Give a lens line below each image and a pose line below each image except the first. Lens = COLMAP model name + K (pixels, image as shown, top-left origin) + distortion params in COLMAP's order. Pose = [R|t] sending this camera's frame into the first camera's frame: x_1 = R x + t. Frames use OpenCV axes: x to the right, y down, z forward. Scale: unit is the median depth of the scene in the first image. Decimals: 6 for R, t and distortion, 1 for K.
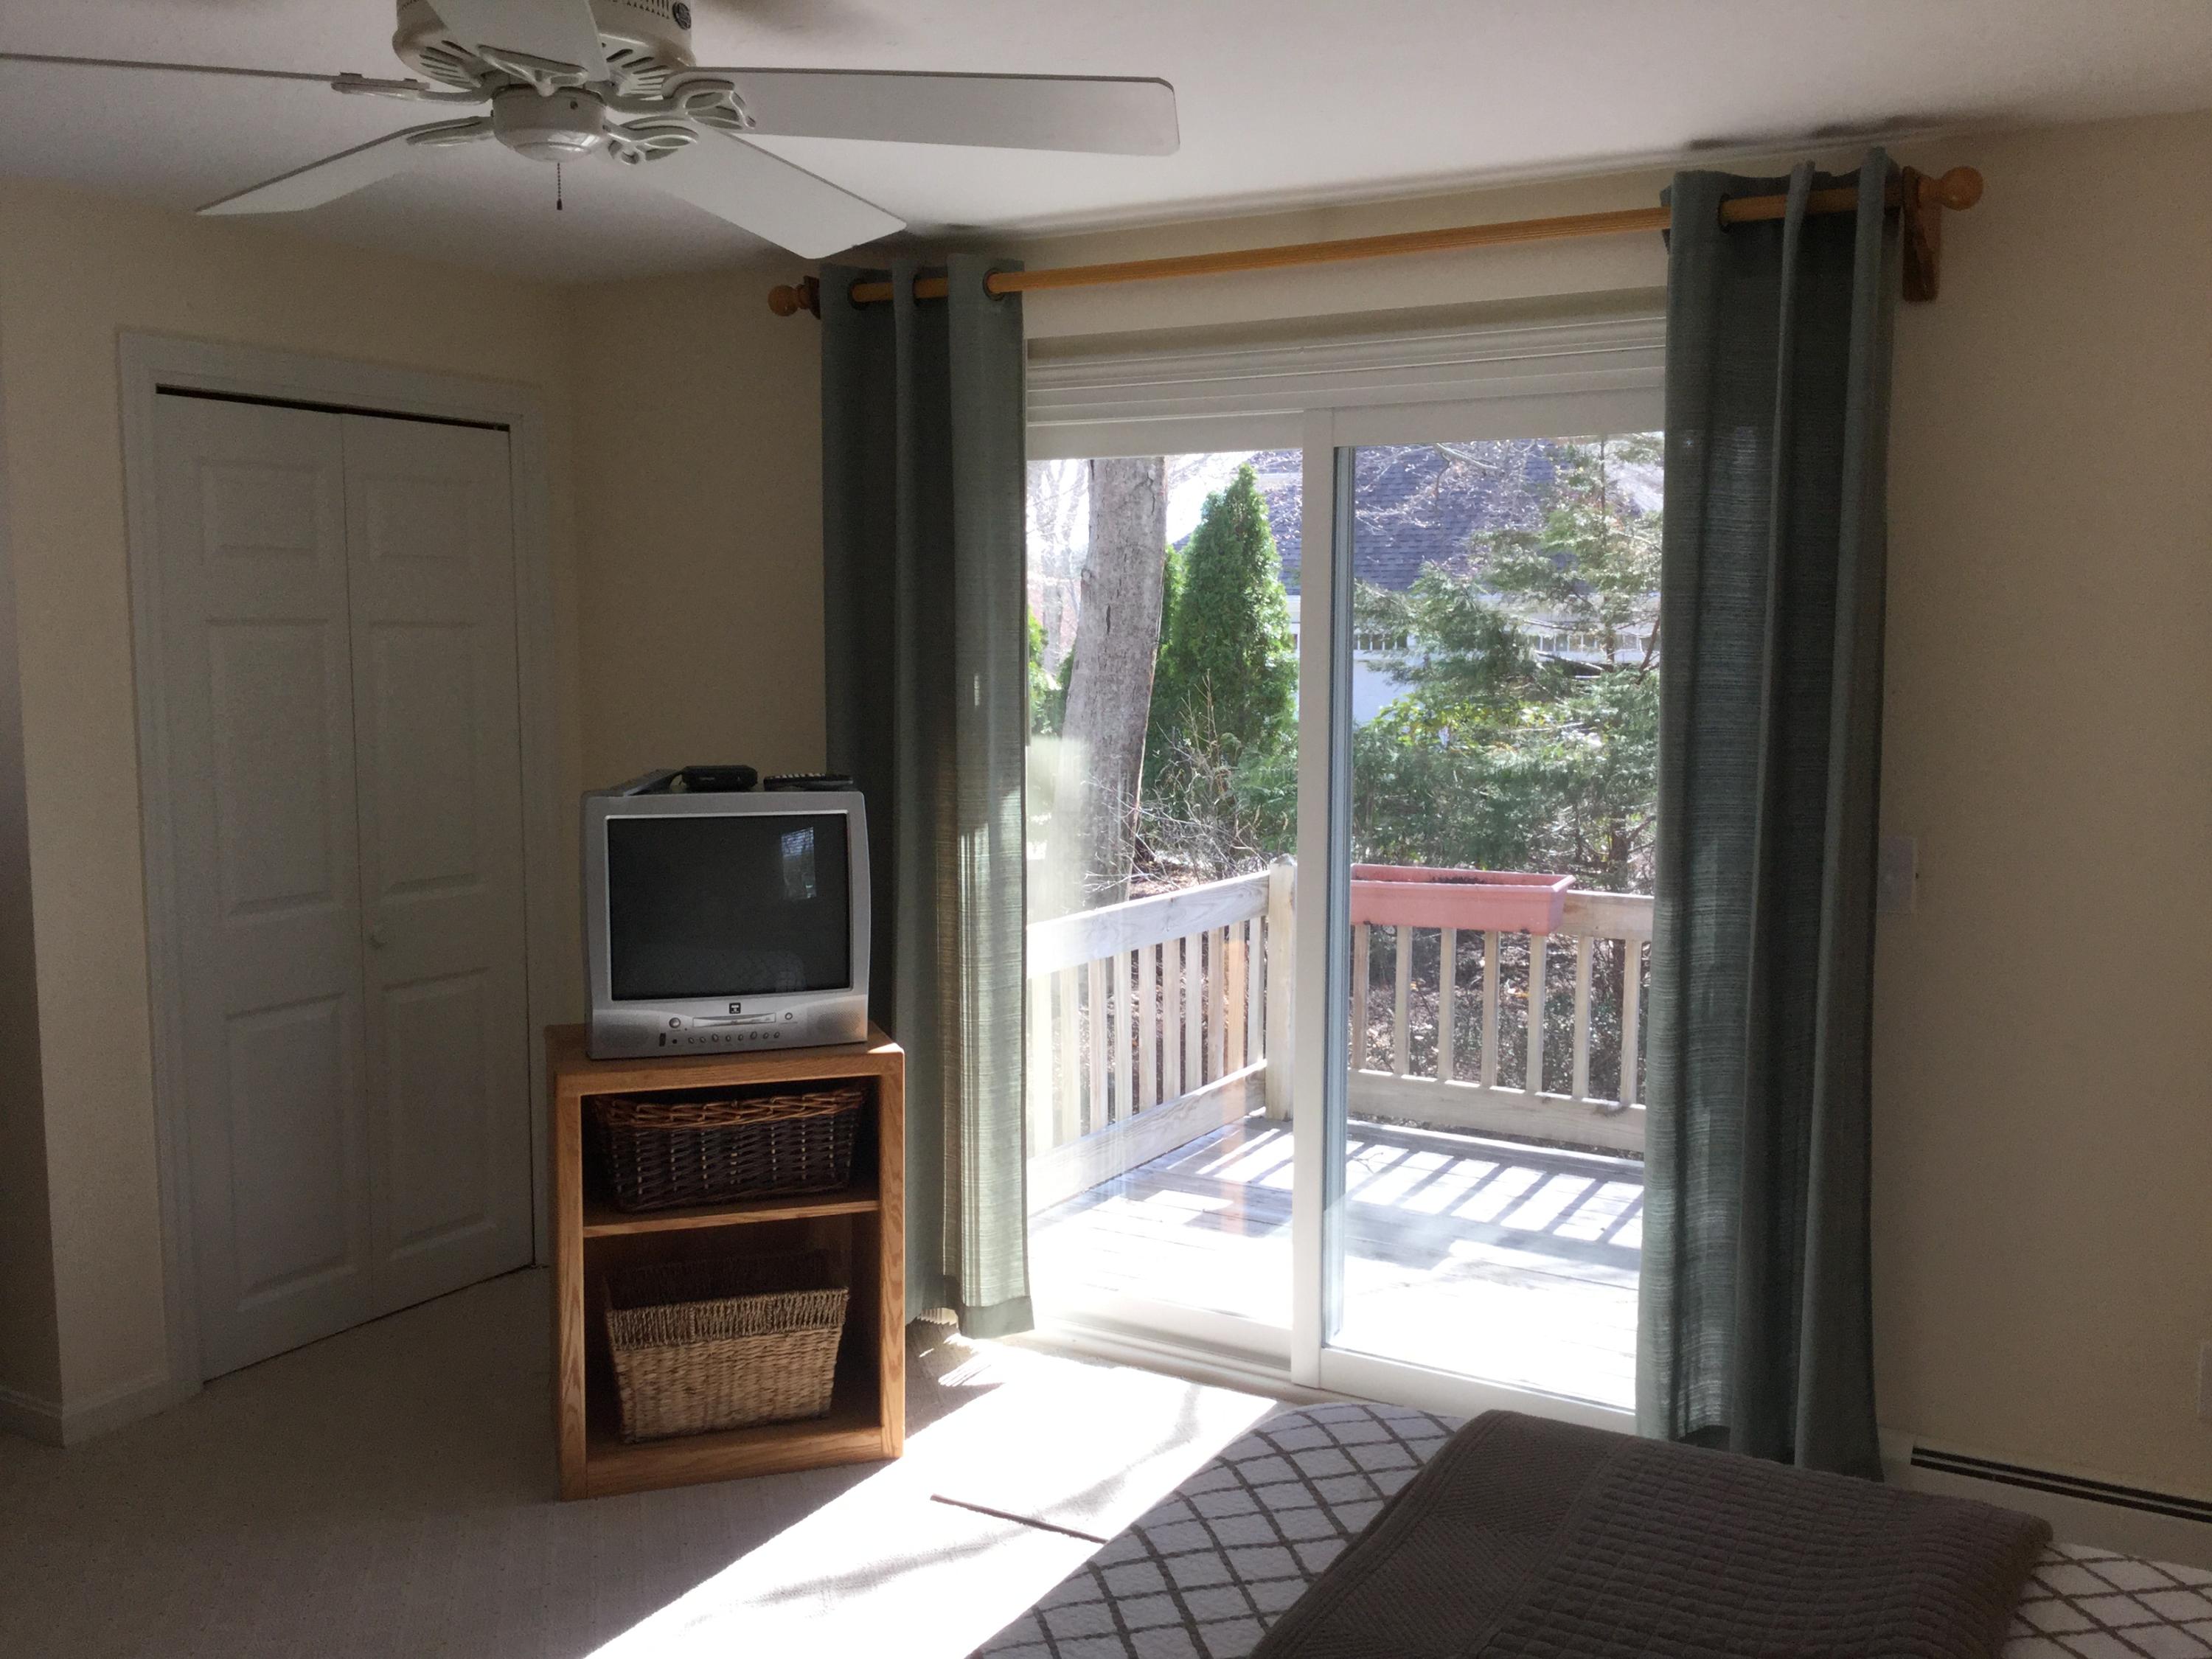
lens RADIAL K [[1995.8, 0, 1103.1], [0, 1995.8, 830.5], [0, 0, 1]] dist [0.086285, -0.160607]
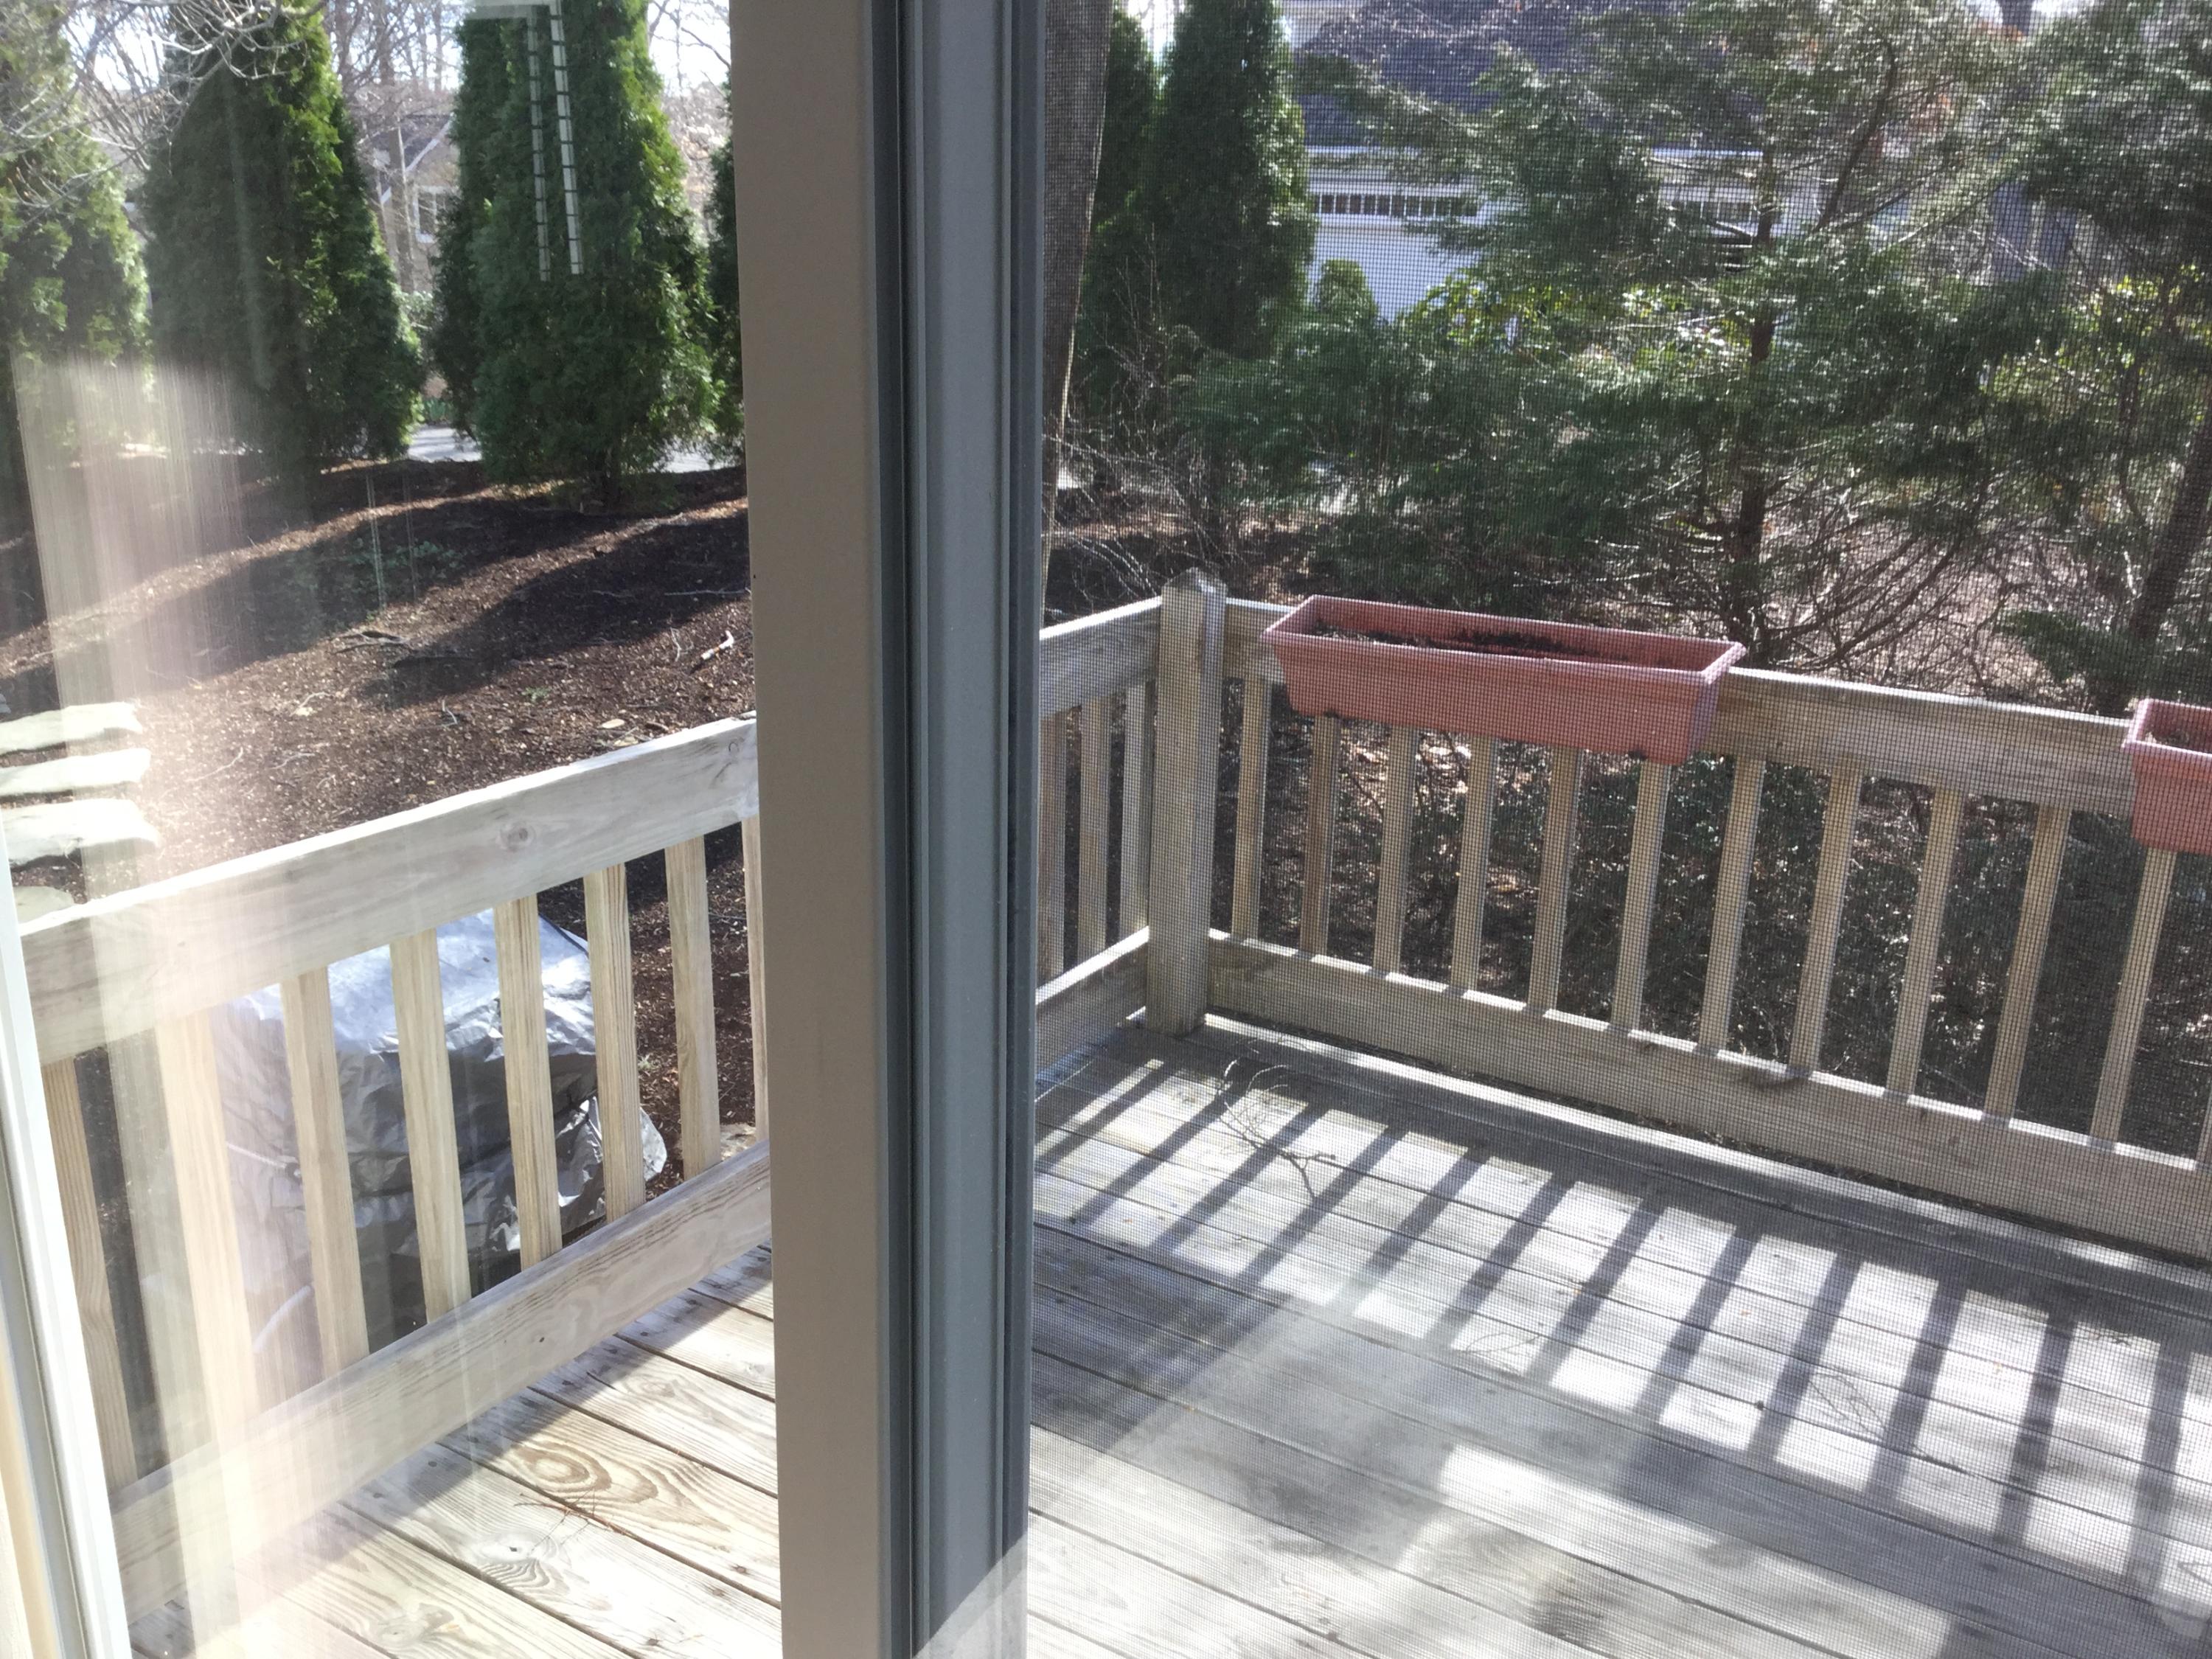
lens RADIAL K [[1995.8, 0, 1055.5], [0, 1995.8, 850.0], [0, 0, 1]] dist [0.086285, -0.160607]
pose [[0.998642, 0.030859, -0.041968, 0.061179], [-0.021242, 0.976860, 0.212824, -0.021673], [0.047564, -0.211643, 0.976189, 0.351857]]
